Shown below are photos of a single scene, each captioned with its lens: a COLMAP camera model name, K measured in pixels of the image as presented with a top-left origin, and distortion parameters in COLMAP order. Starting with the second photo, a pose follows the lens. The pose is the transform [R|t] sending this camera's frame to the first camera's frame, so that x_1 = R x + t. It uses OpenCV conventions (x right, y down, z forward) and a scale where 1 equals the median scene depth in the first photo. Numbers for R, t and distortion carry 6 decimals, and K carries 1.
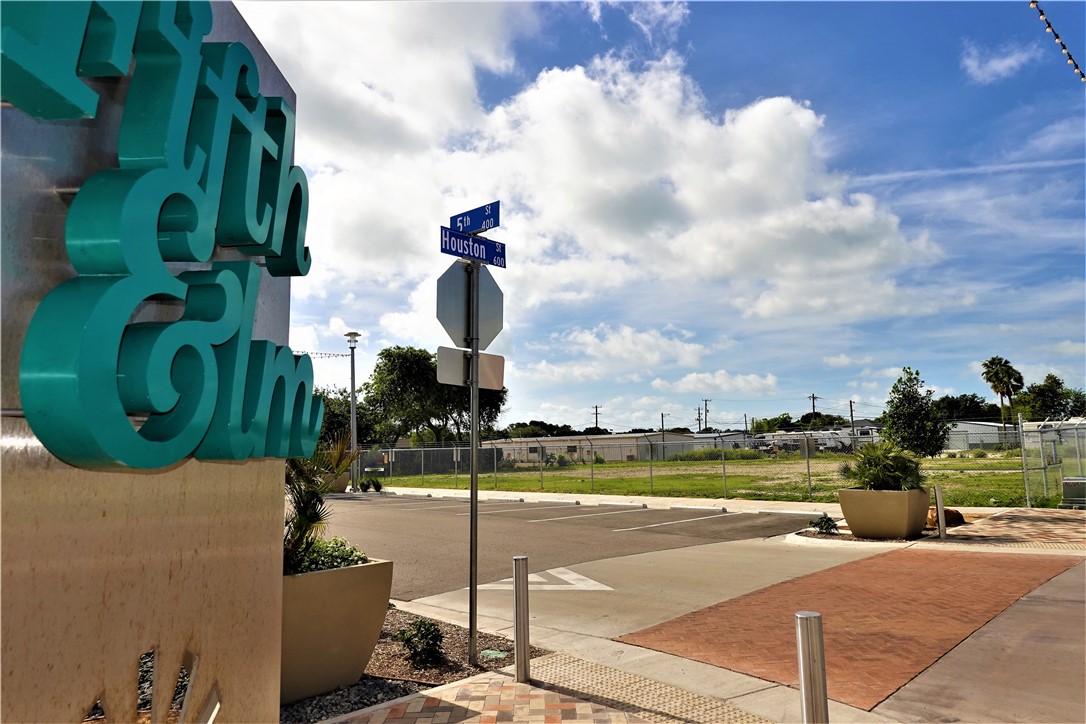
lens RADIAL K [[726.0, 0, 548.6], [0, 726.0, 361.5], [0, 0, 1]] dist [-0.004511, 0.005923]
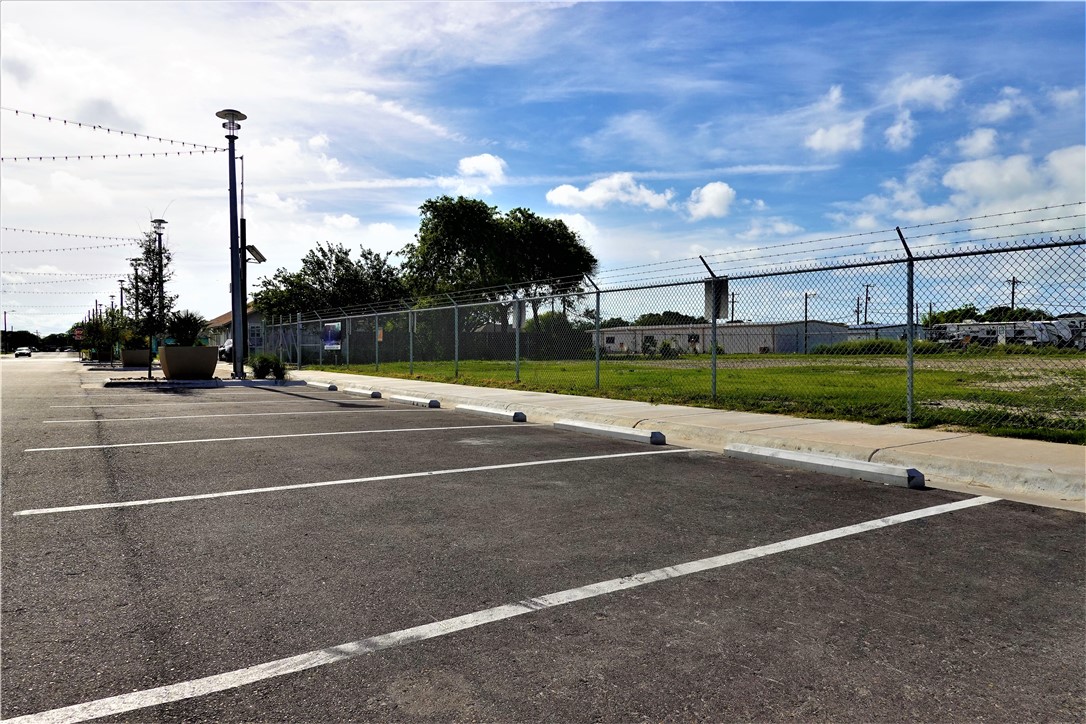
lens RADIAL K [[726.0, 0, 541.2], [0, 726.0, 338.9], [0, 0, 1]] dist [-0.004511, 0.005923]
pose [[0.978245, 0.021042, -0.206385, 0.043383], [0.002628, 0.993506, 0.113747, 0.032782], [0.207438, -0.111815, 0.971837, 0.192098]]
